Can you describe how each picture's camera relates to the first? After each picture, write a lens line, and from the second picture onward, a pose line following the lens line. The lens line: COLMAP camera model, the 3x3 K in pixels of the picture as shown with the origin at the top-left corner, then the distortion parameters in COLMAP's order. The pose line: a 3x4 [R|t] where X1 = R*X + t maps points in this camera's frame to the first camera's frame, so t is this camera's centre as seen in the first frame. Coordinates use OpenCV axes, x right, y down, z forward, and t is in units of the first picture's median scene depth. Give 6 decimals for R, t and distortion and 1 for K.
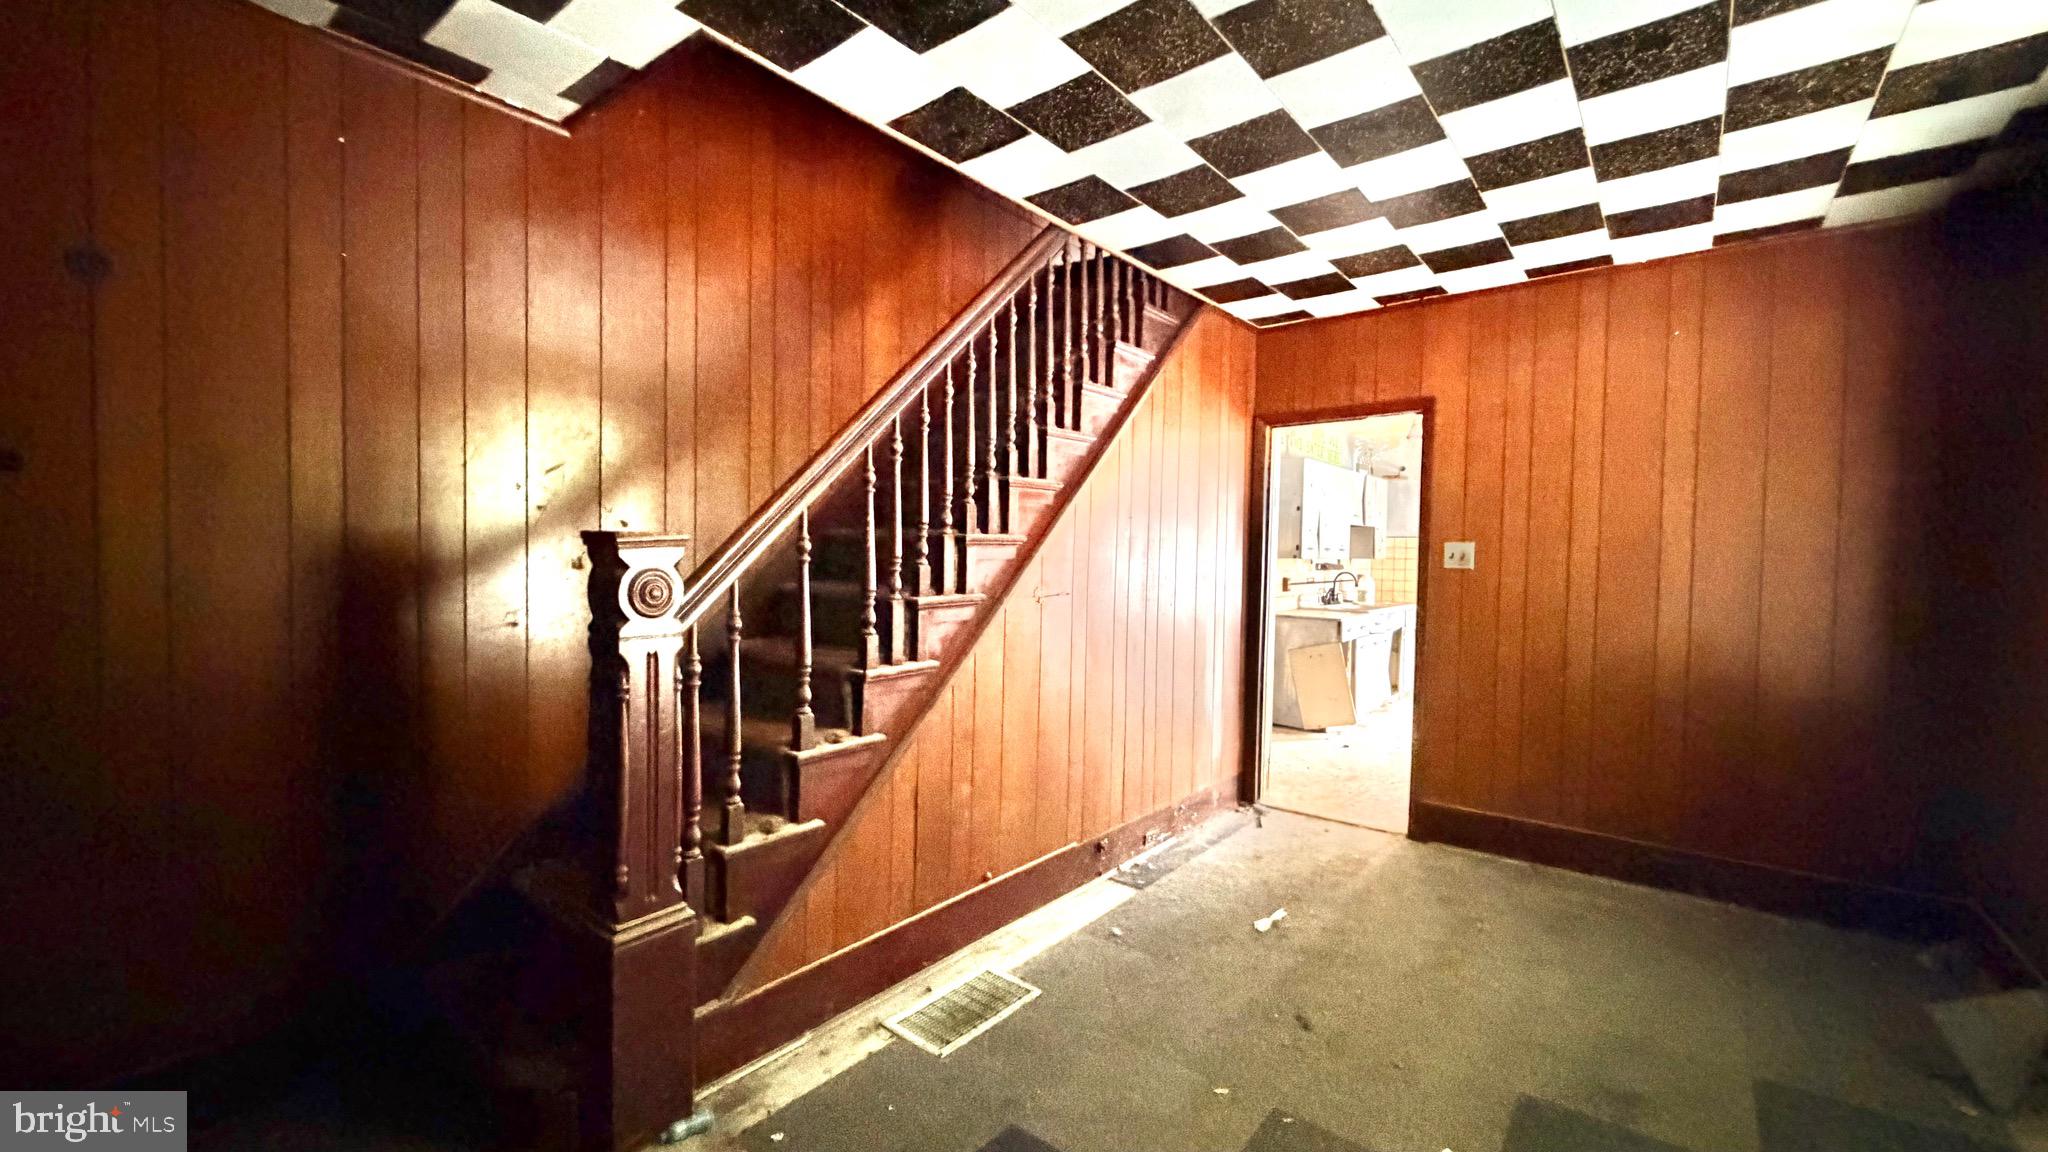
lens RADIAL K [[816.7, 0, 1021.7], [0, 816.7, 576.9], [0, 0, 1]] dist [-0.000184, -0.000358]
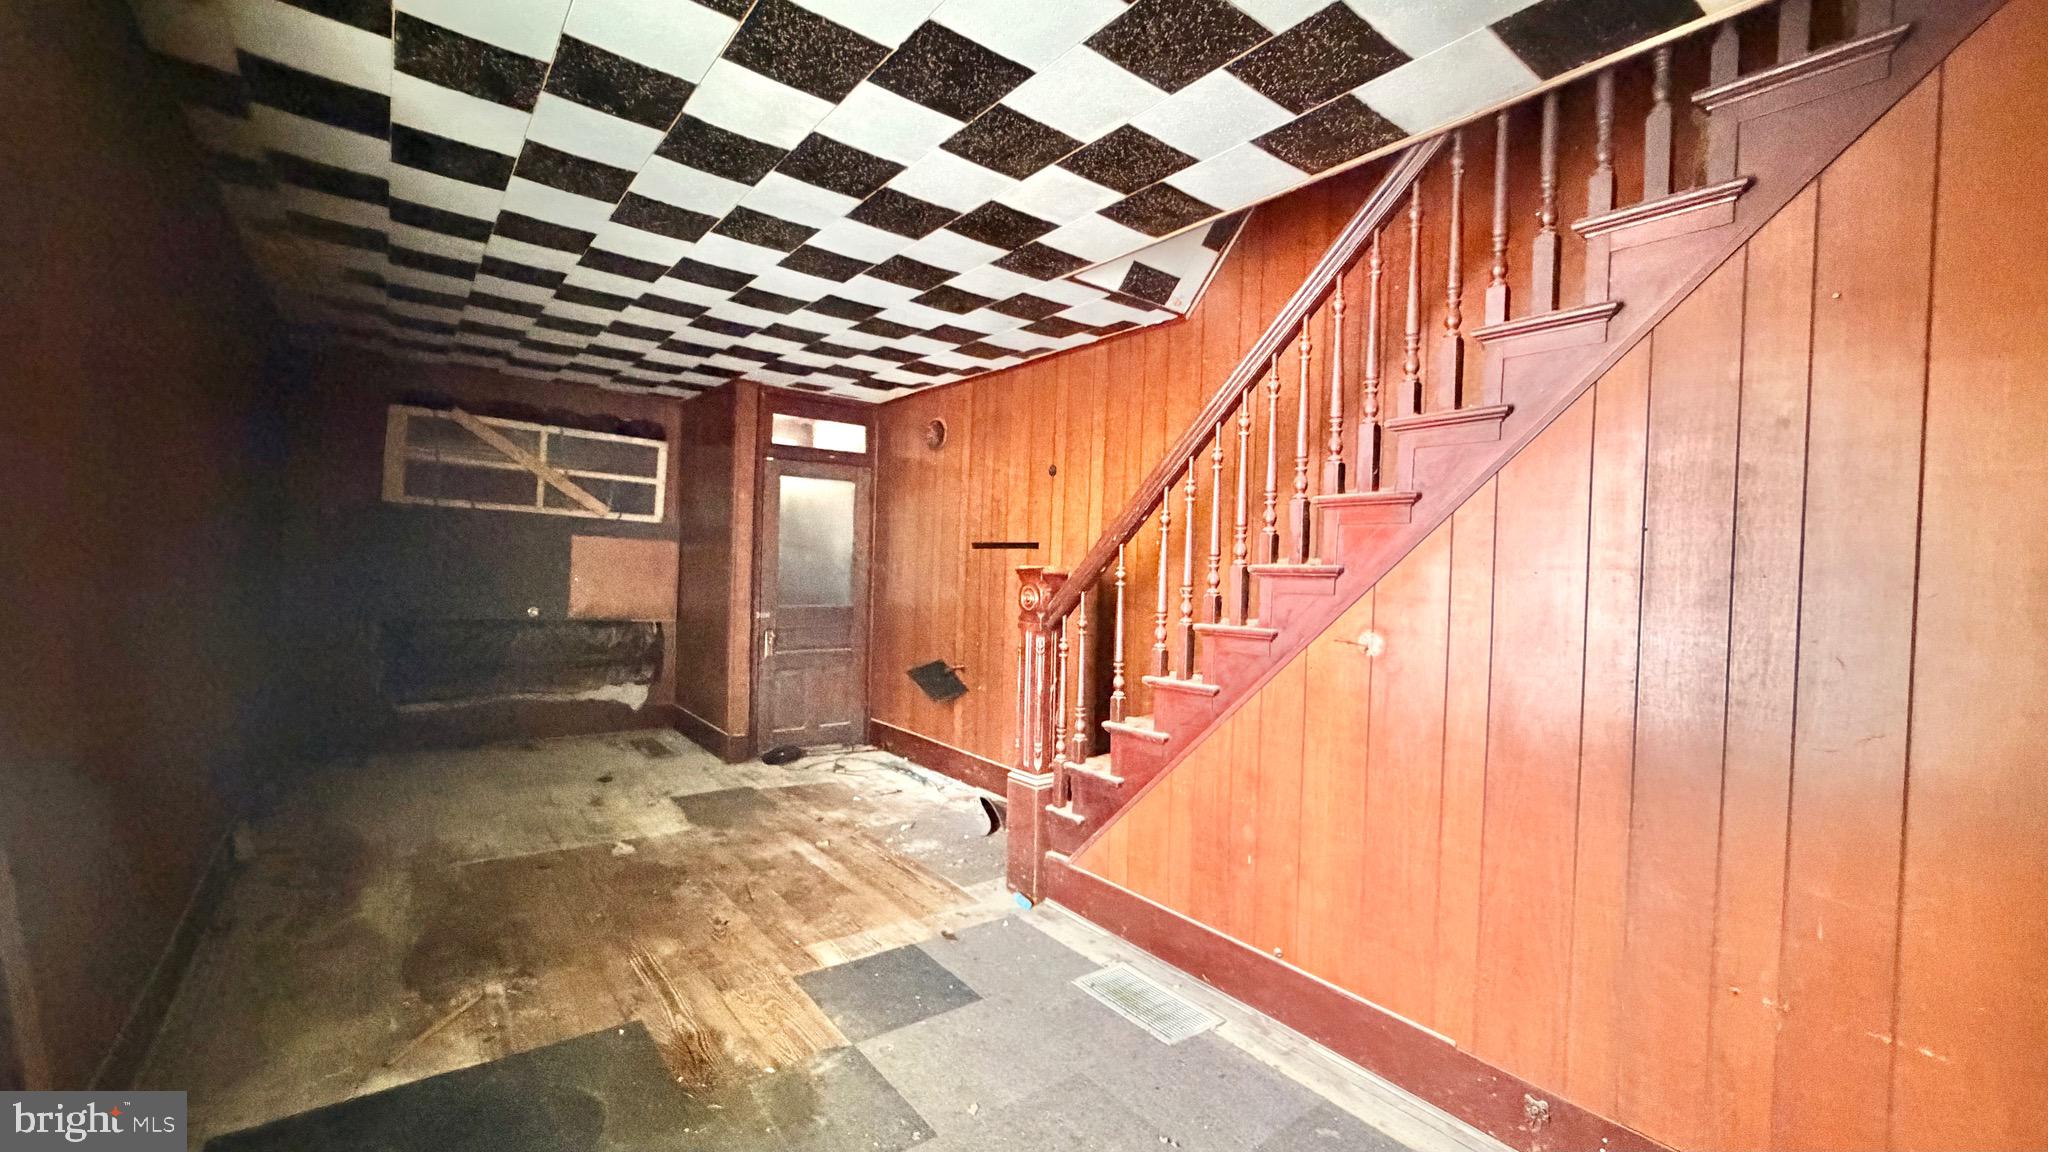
lens RADIAL K [[816.7, 0, 1022.0], [0, 816.7, 574.8], [0, 0, 1]] dist [-0.000184, -0.000358]
pose [[-0.224097, -0.011241, -0.974502, 0.734987], [-0.063854, 0.997954, 0.003173, -0.021435], [0.972473, 0.062937, -0.224356, 0.746018]]
